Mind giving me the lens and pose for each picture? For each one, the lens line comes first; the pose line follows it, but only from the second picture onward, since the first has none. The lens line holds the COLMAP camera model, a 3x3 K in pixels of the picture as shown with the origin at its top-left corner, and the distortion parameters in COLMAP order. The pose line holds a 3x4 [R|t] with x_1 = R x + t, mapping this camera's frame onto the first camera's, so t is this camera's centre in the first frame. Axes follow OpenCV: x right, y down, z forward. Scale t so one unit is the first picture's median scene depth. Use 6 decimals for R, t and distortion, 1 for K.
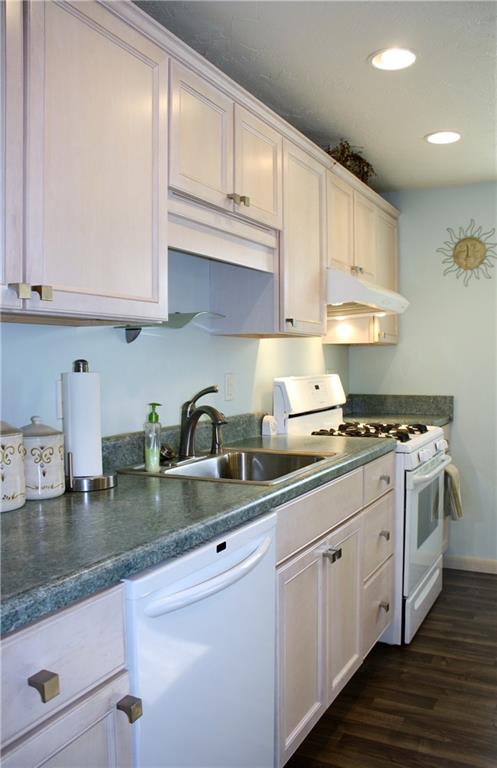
lens RADIAL K [[681.3, 0, 250.4], [0, 681.3, 384.3], [0, 0, 1]] dist [0.034413, 0.005939]
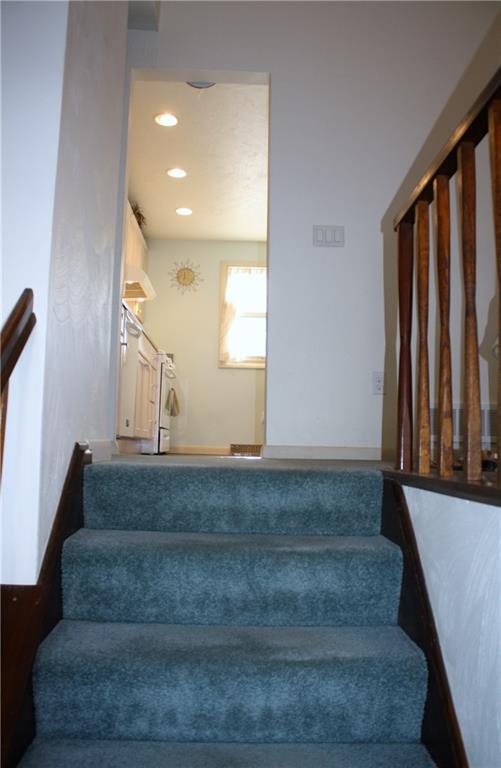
lens RADIAL K [[681.3, 0, 251.4], [0, 681.3, 382.6], [0, 0, 1]] dist [0.034413, 0.005939]
pose [[0.882415, 0.081379, 0.463379, -0.355907], [-0.025508, 0.991753, -0.125599, 0.320954], [-0.469779, 0.099011, 0.877214, -0.675073]]
